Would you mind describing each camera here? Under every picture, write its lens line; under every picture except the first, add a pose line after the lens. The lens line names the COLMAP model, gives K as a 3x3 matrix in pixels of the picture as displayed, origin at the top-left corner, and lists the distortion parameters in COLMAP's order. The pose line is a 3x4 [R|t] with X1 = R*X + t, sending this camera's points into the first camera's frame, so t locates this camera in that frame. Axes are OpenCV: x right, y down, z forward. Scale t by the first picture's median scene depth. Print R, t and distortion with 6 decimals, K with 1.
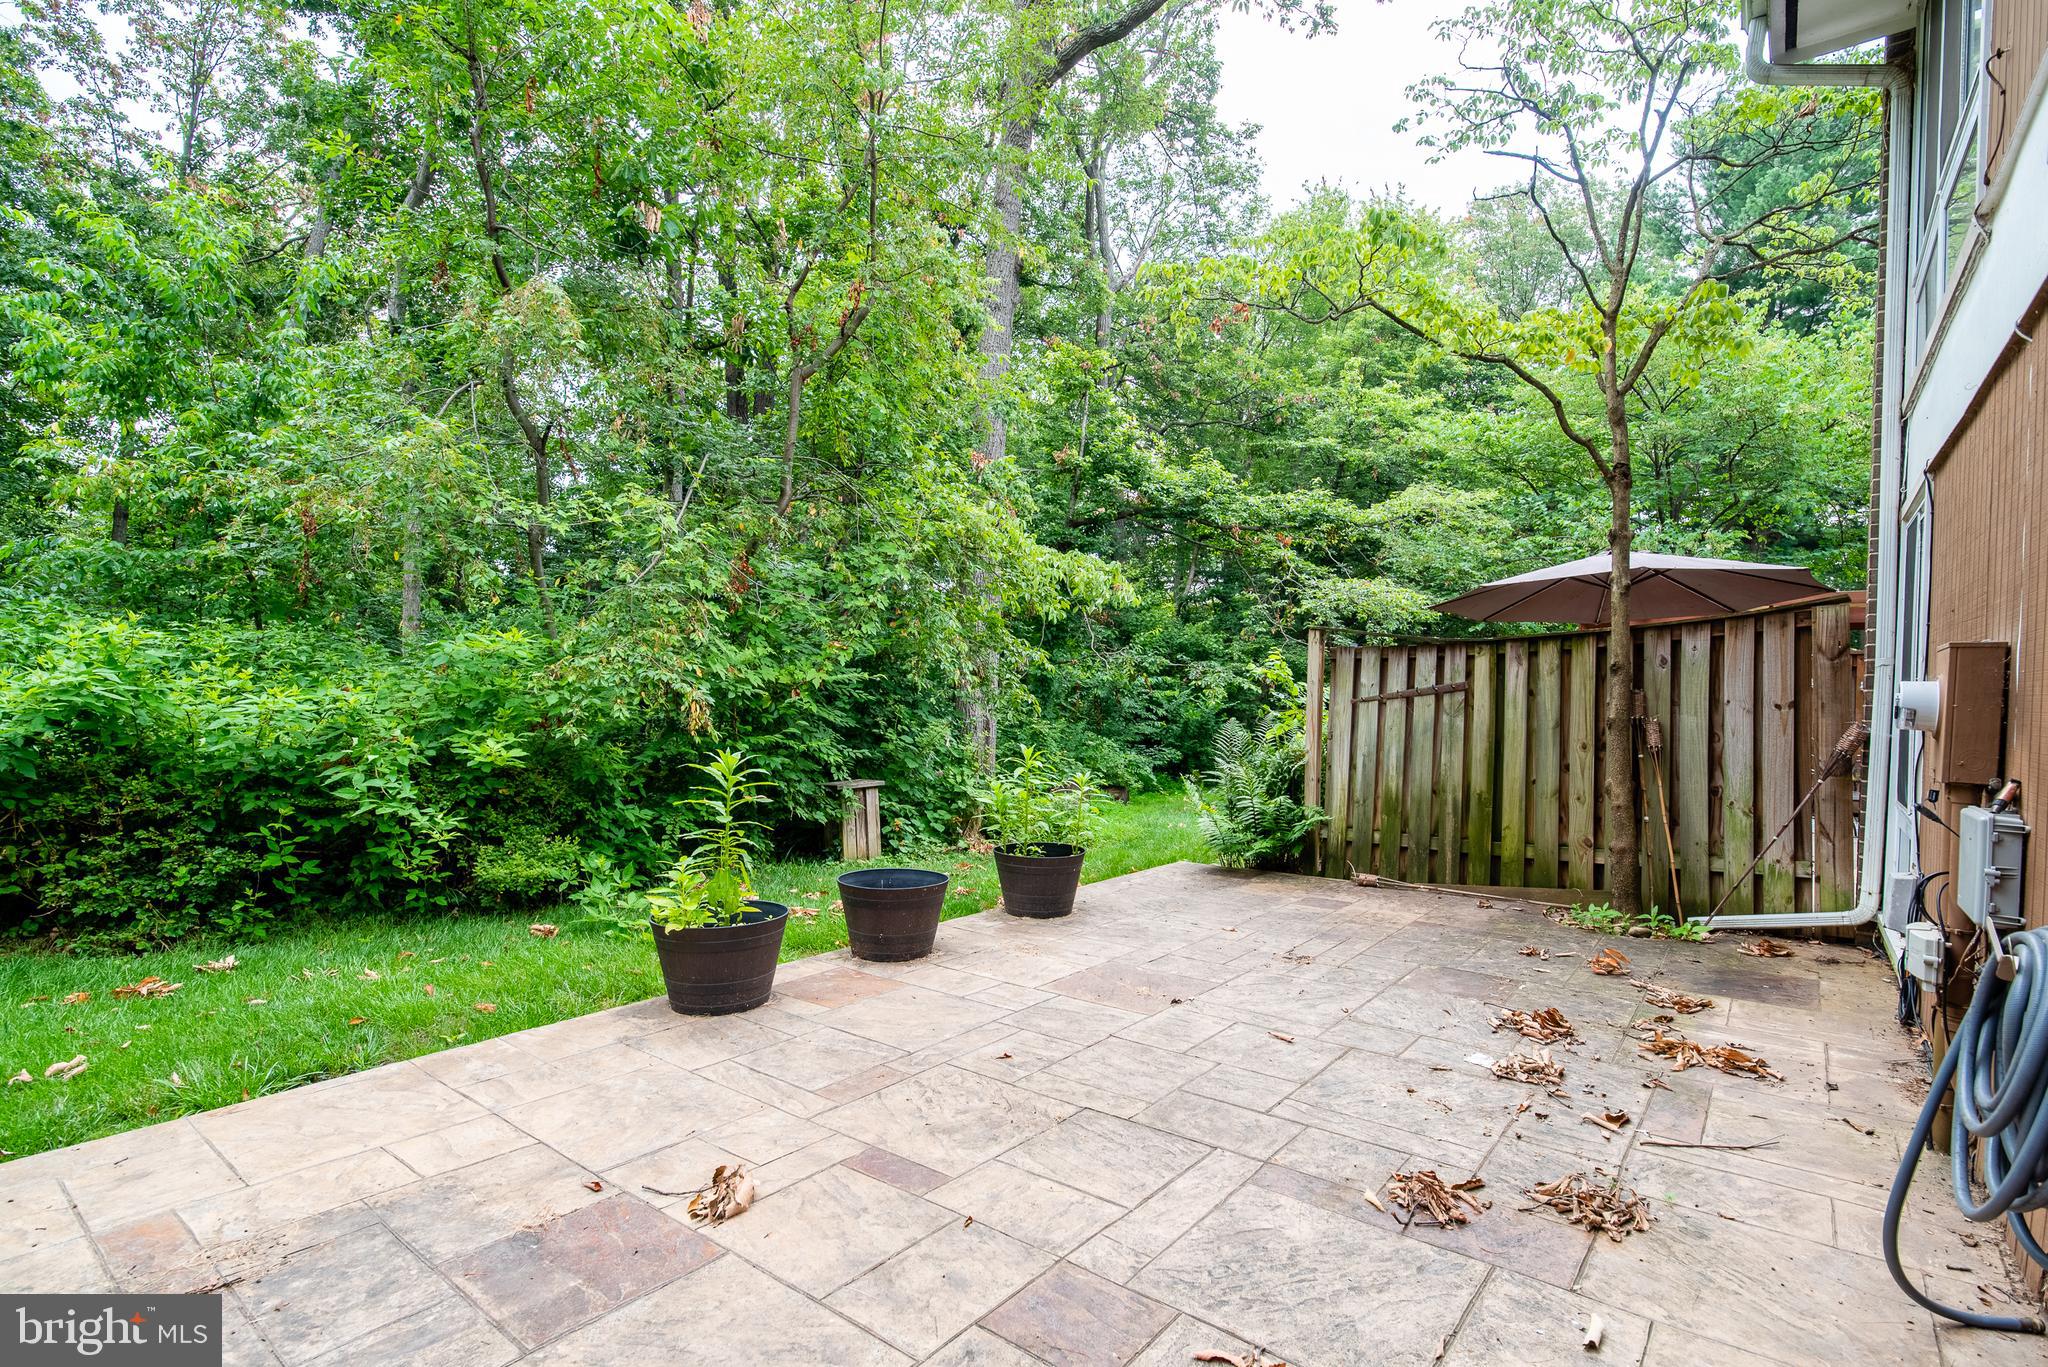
lens RADIAL K [[987.4, 0, 1019.5], [0, 987.4, 686.8], [0, 0, 1]] dist [0.000030, 0.000062]
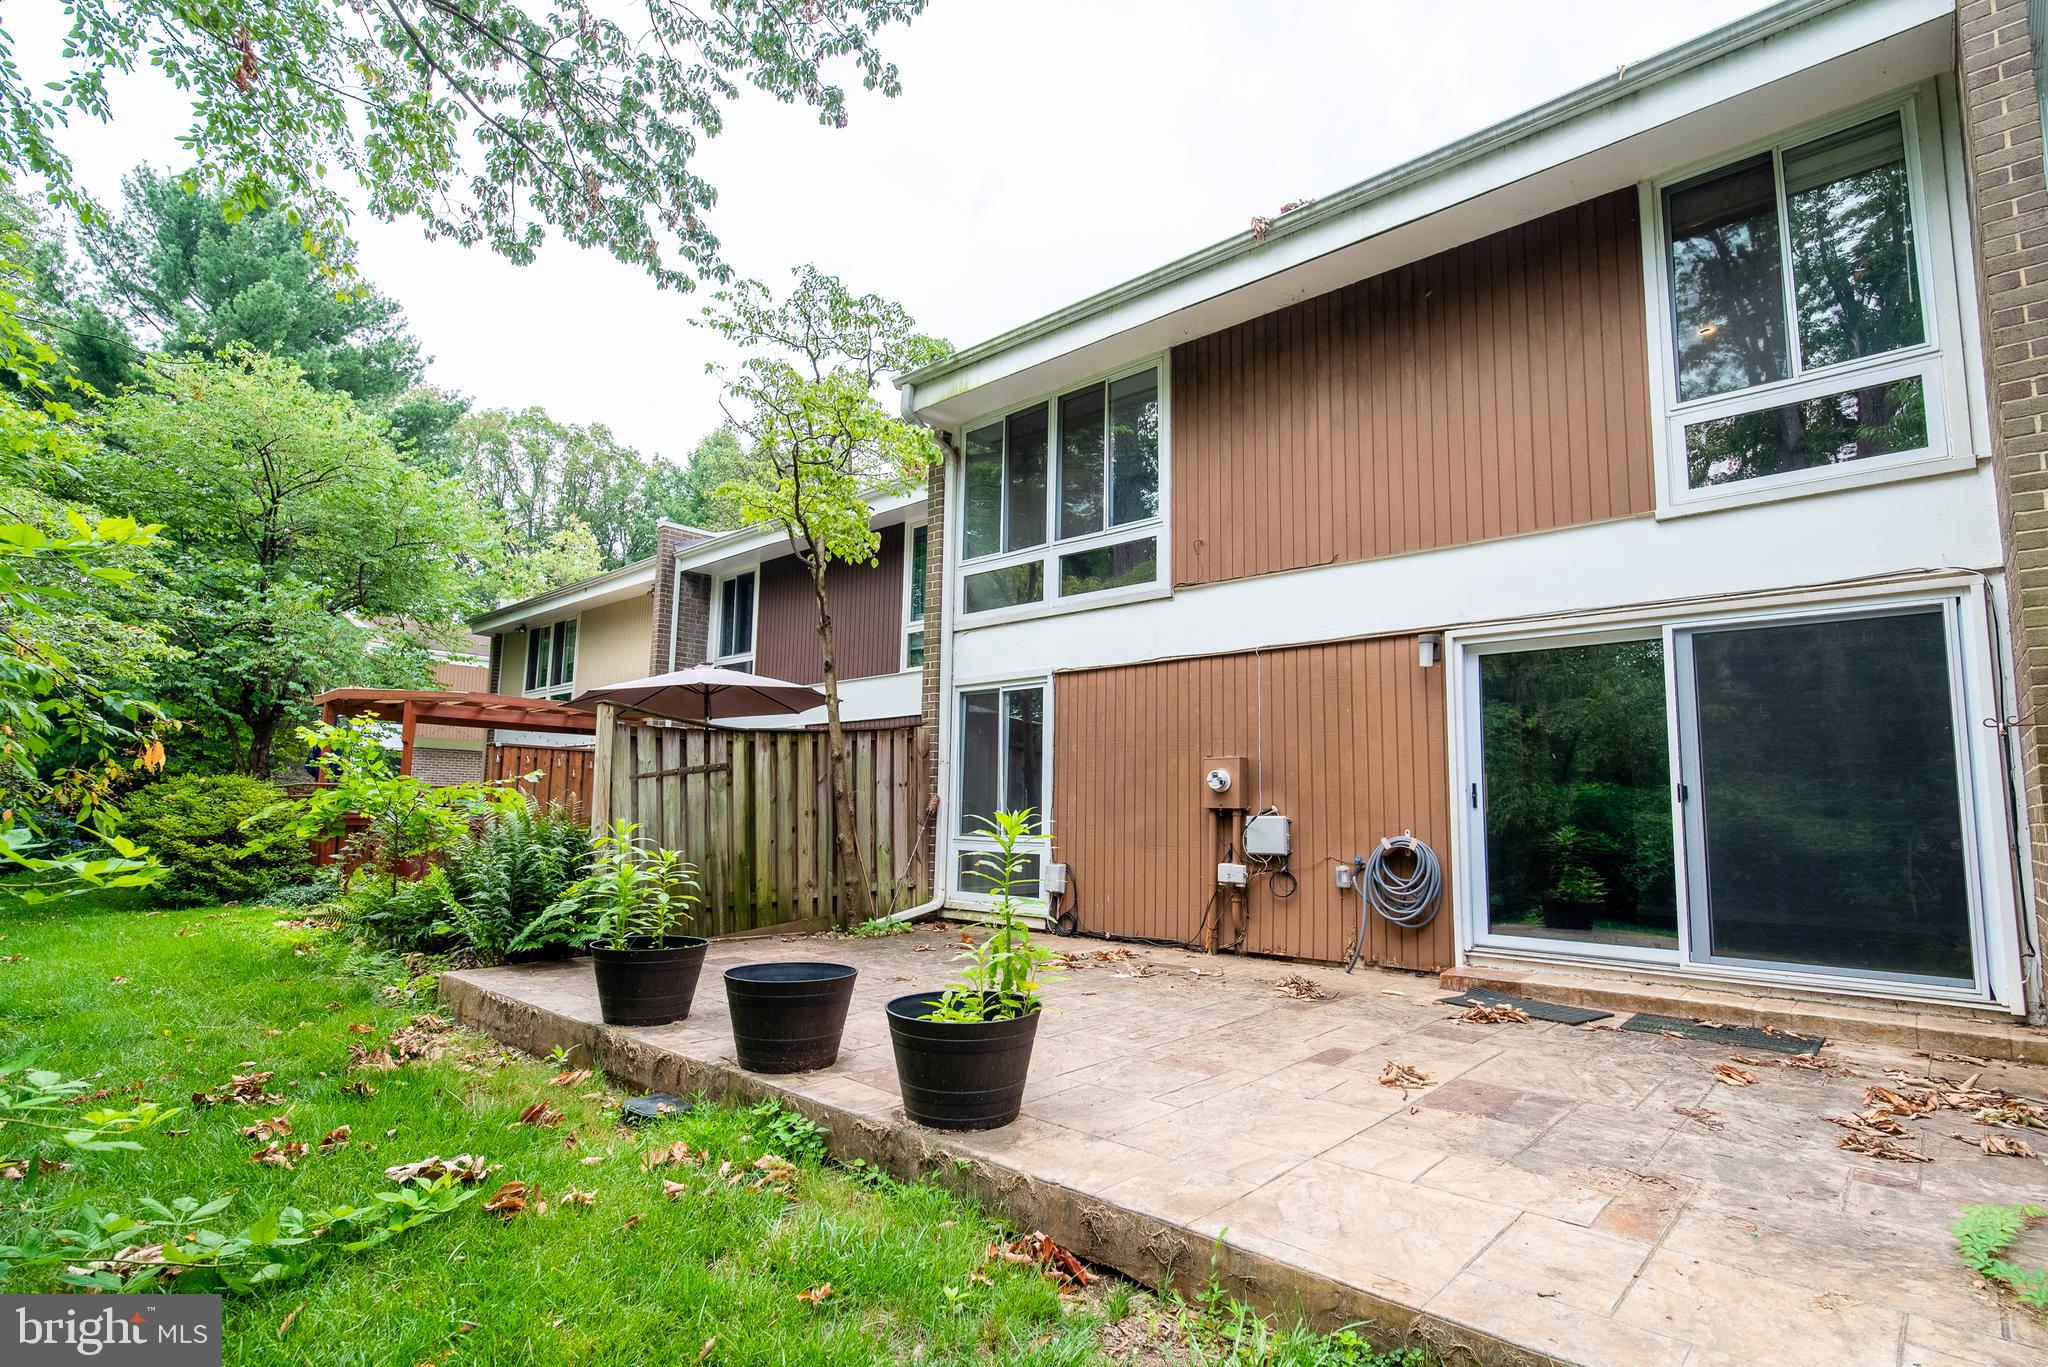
lens RADIAL K [[987.4, 0, 1019.5], [0, 987.4, 686.8], [0, 0, 1]] dist [0.000030, 0.000062]
pose [[0.076149, 0.114174, 0.990538, -0.812876], [-0.018193, 0.993416, -0.113107, 0.037095], [-0.996930, -0.009408, 0.077725, 0.618679]]
